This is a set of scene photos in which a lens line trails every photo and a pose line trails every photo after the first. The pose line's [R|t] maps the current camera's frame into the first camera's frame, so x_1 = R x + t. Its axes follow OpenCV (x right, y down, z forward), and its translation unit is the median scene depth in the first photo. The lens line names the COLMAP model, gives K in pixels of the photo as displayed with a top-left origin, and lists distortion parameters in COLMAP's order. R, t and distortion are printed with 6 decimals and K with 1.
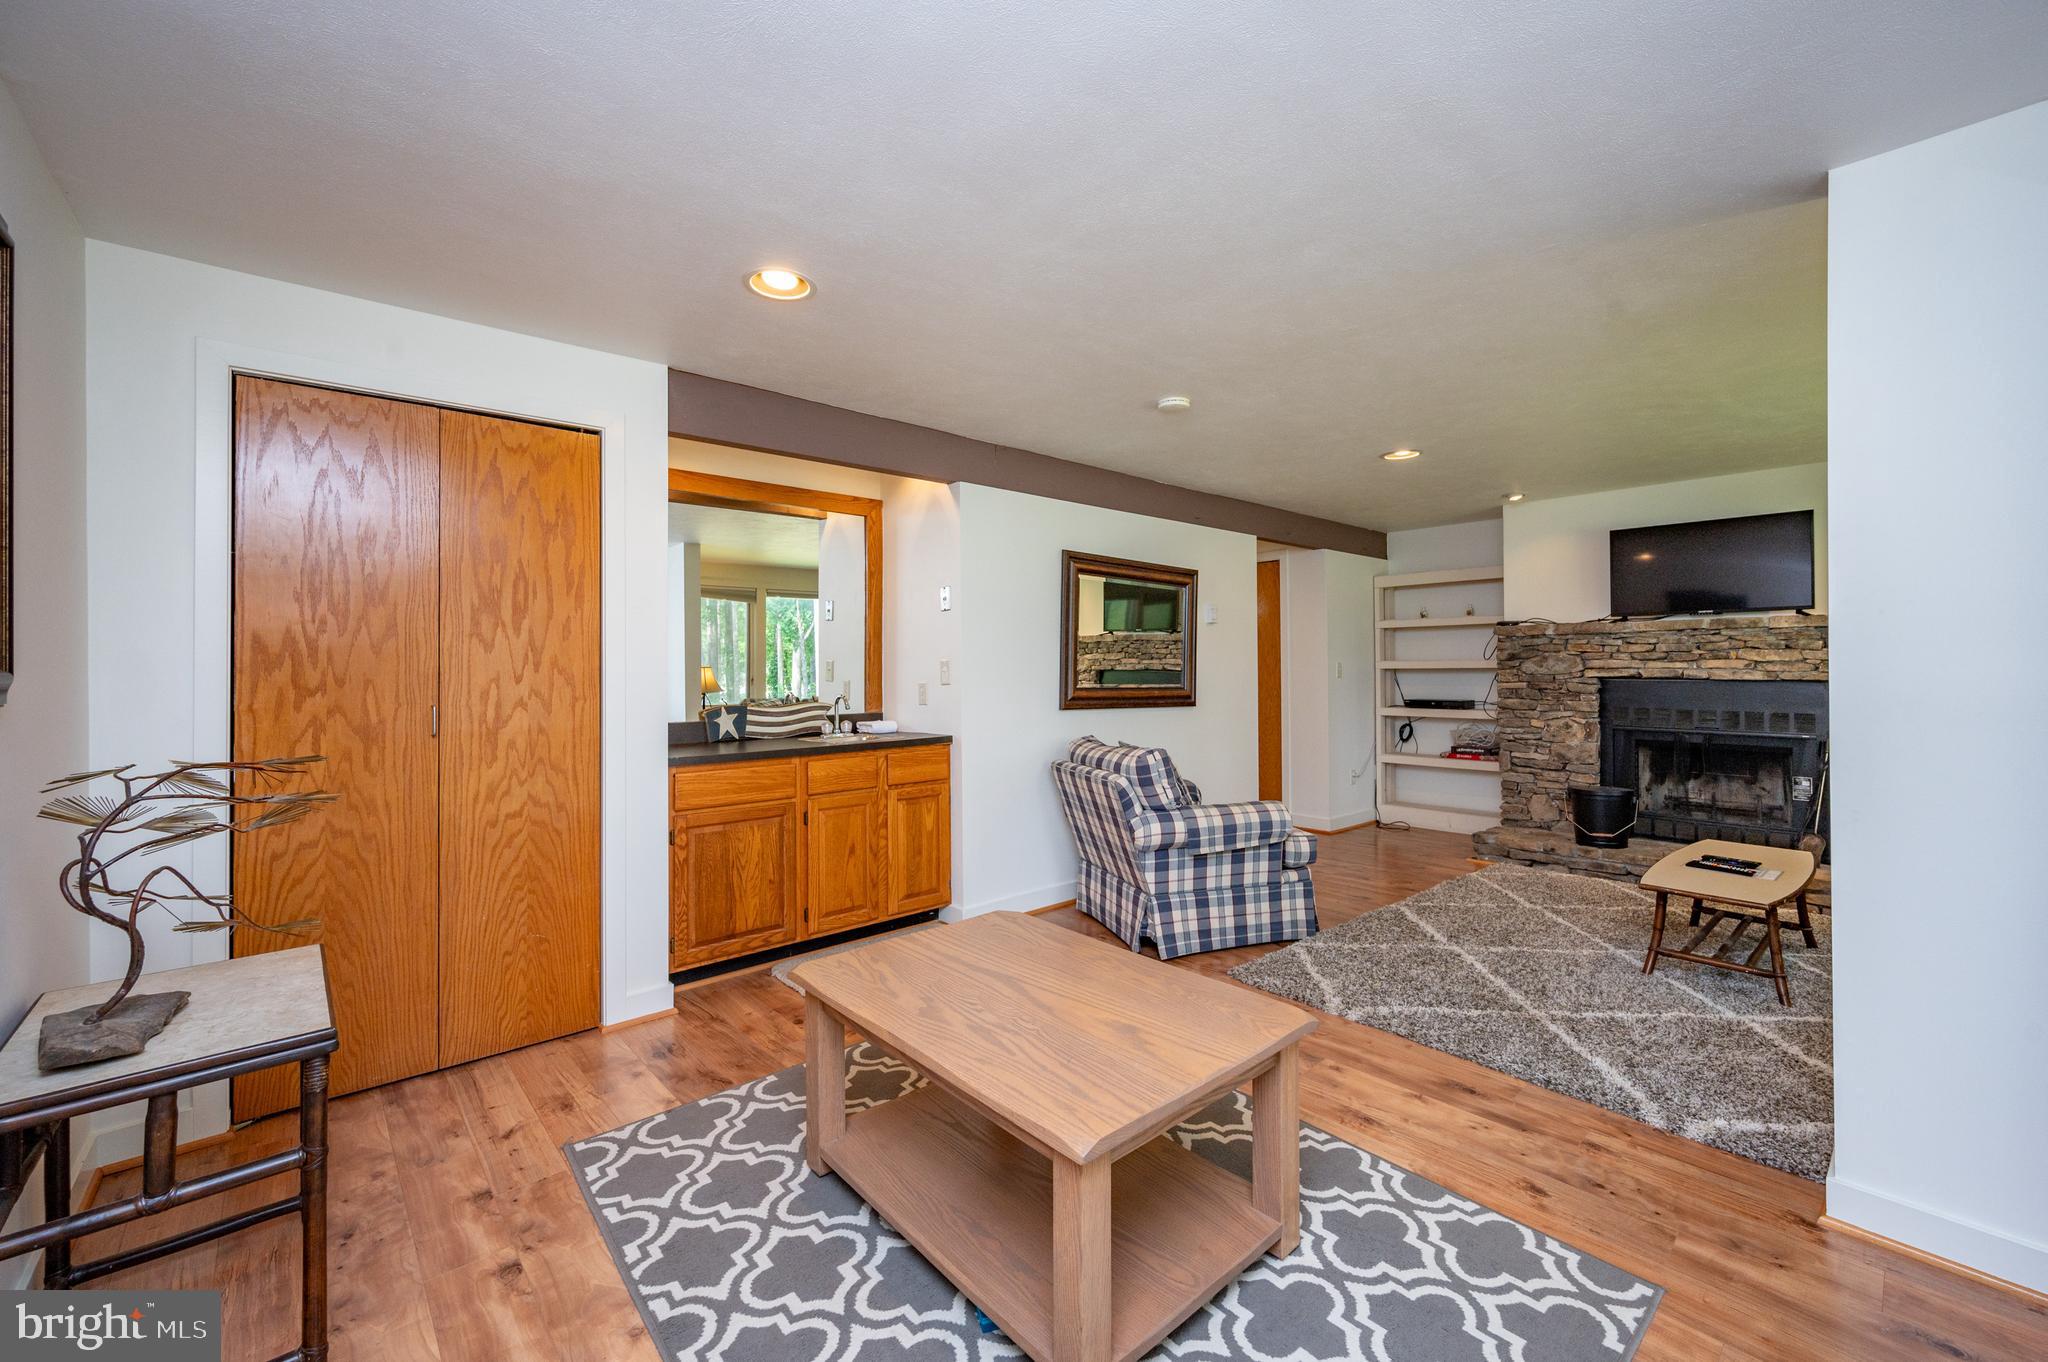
lens RADIAL K [[814.0, 0, 1030.3], [0, 814.0, 654.4], [0, 0, 1]] dist [-0.002091, -0.000070]
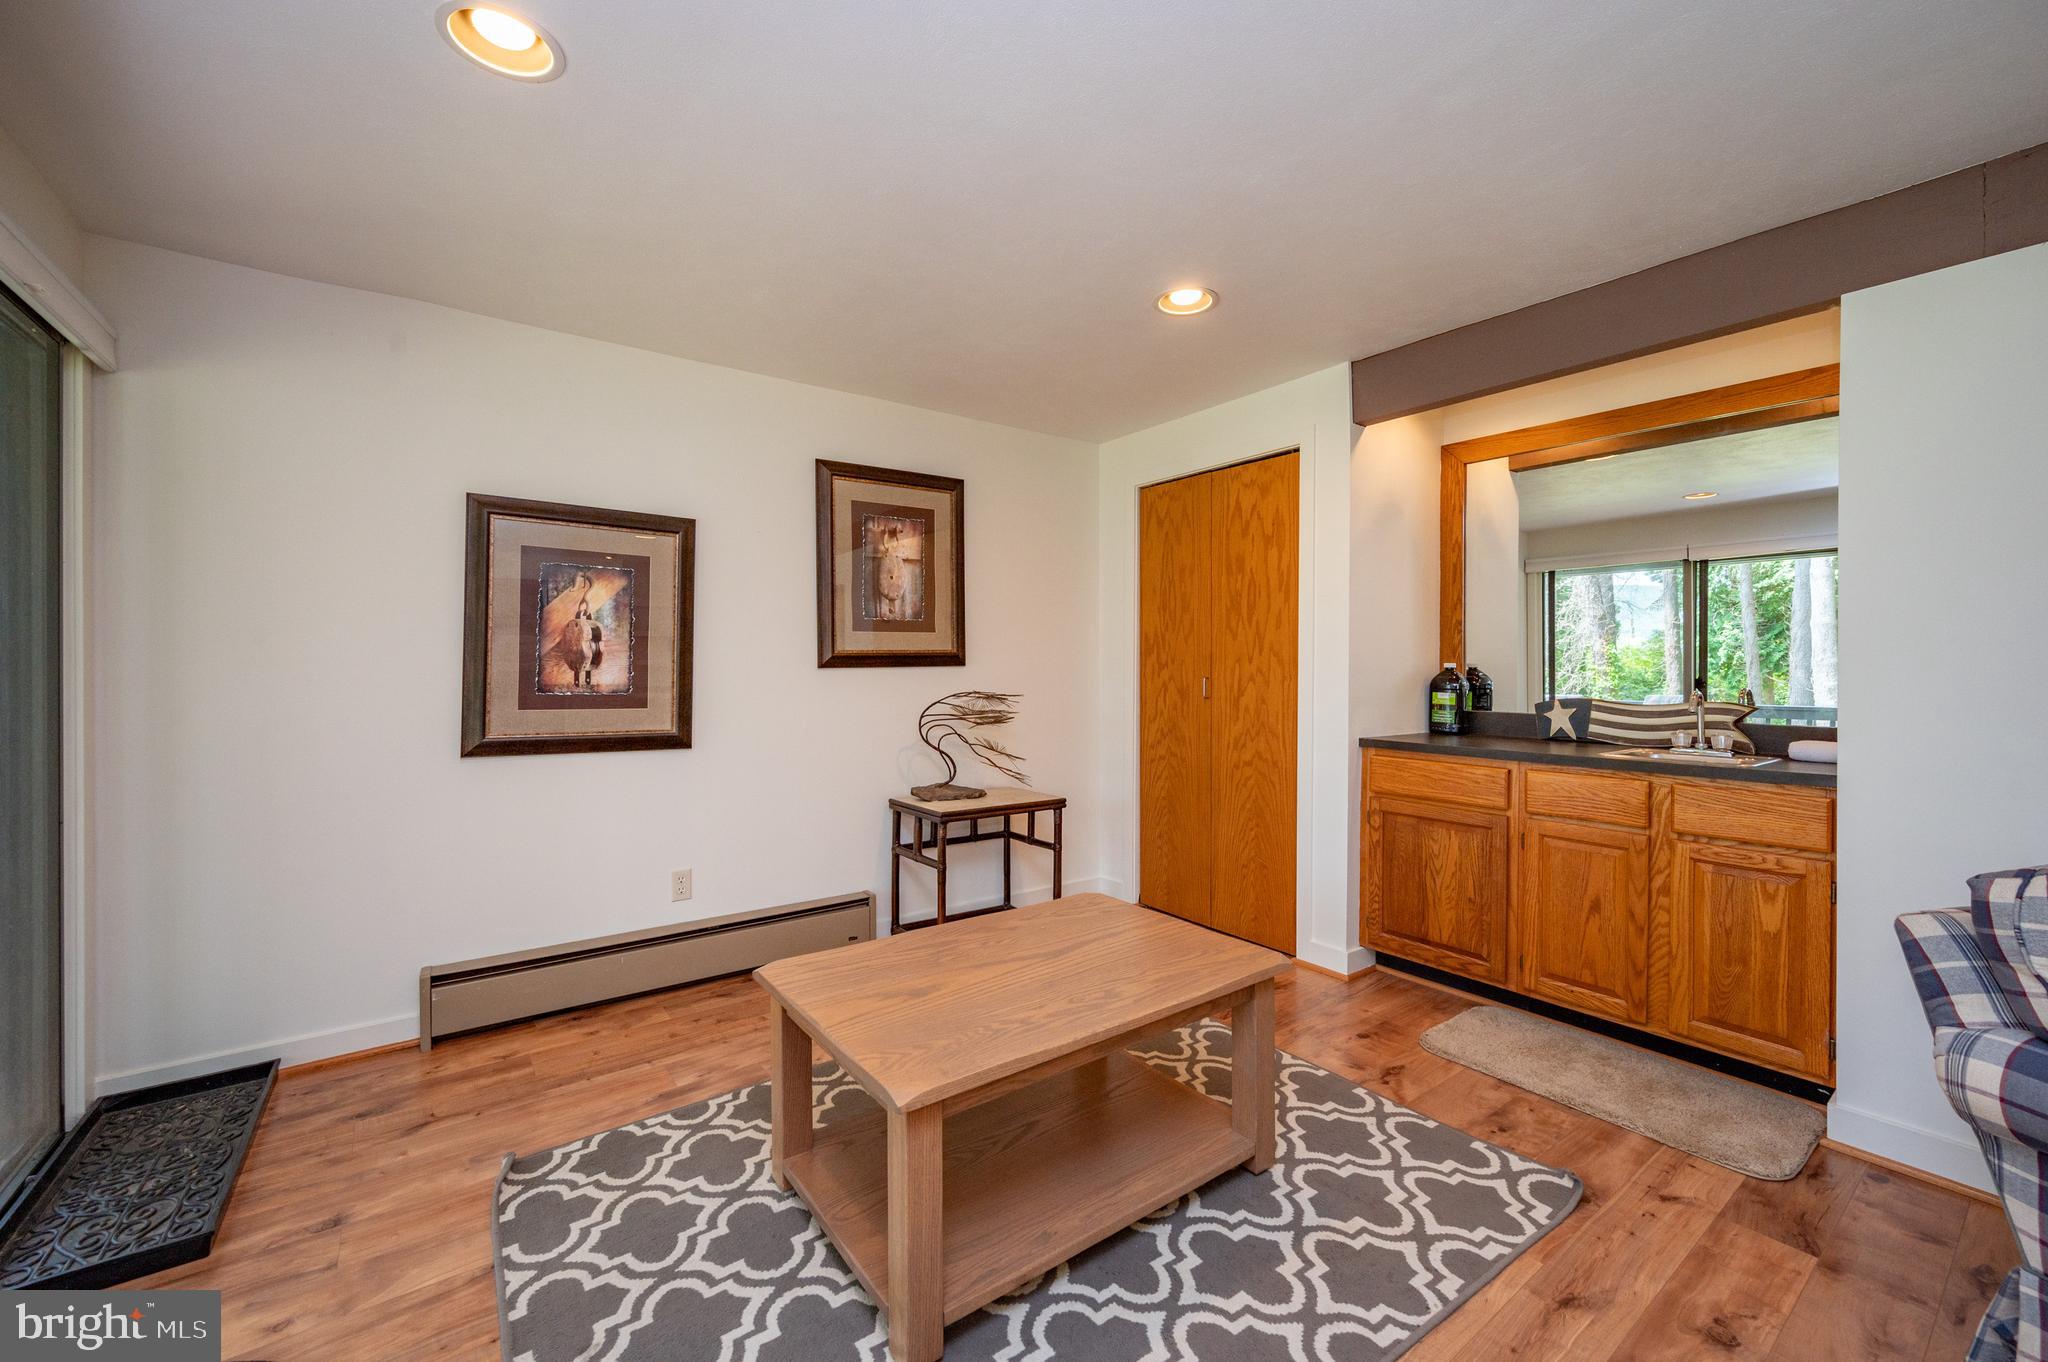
lens RADIAL K [[814.0, 0, 1030.3], [0, 814.0, 654.4], [0, 0, 1]] dist [-0.002091, -0.000070]
pose [[-0.081913, -0.001157, -0.996639, 0.693277], [0.014997, 0.999885, -0.002393, 0.018656], [0.996527, -0.015143, -0.081887, 0.743524]]
